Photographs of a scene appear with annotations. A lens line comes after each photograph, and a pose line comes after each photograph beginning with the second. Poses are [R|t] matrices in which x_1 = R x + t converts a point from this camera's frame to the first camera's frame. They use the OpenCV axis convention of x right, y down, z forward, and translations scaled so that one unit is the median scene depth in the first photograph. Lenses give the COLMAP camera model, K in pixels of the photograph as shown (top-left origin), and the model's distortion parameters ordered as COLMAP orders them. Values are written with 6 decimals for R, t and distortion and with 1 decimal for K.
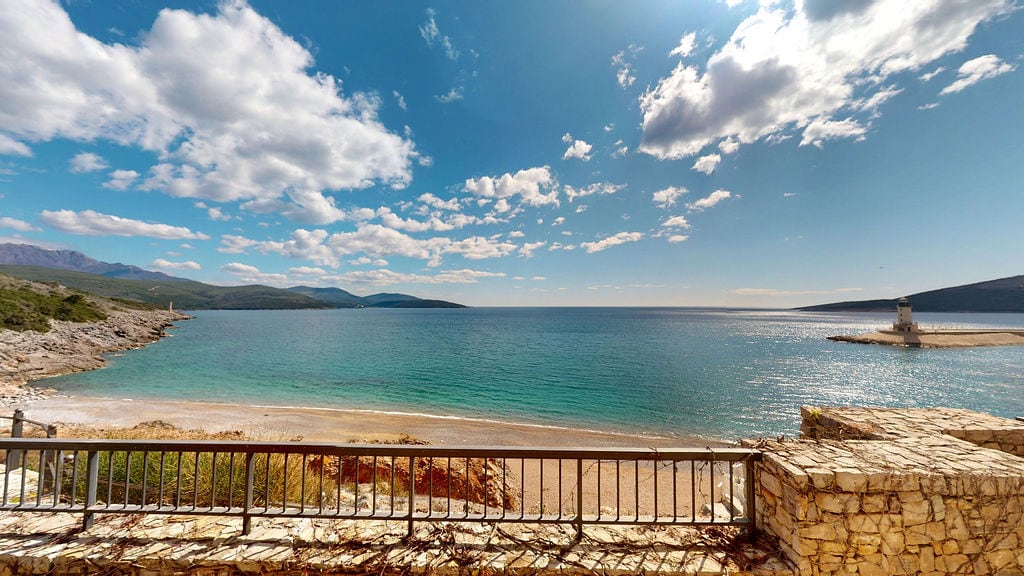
lens RADIAL K [[375.5, 0, 512.0], [0, 375.5, 288.0], [0, 0, 1]] dist [0.000068, -0.000053]
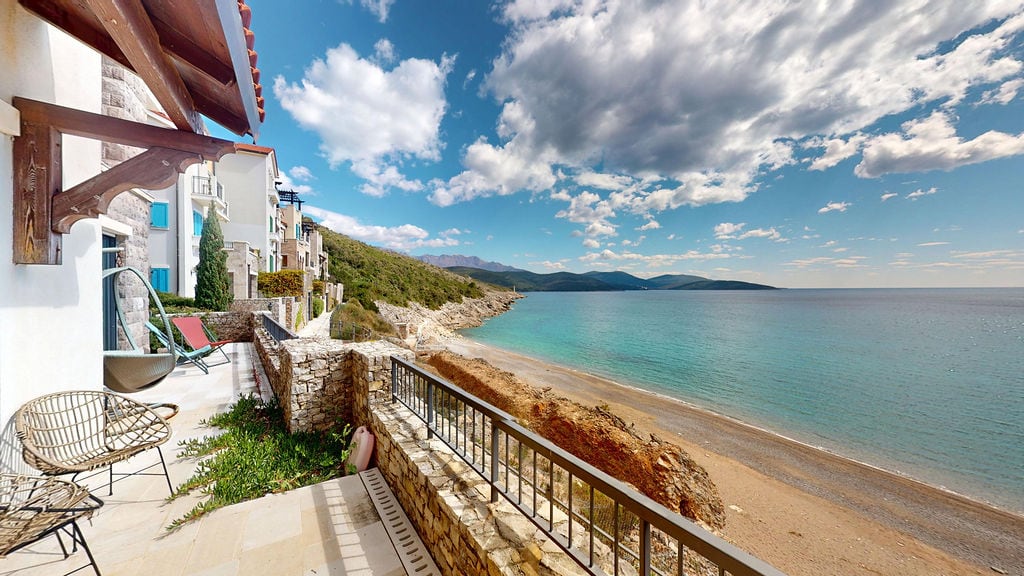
lens RADIAL K [[375.5, 0, 512.0], [0, 375.5, 288.0], [0, 0, 1]] dist [0.000068, -0.000053]
pose [[0.613725, -0.008154, -0.789478, 0.284523], [0.044443, 0.998718, 0.024234, 0.009847], [0.788268, -0.049960, 0.613300, 0.095466]]
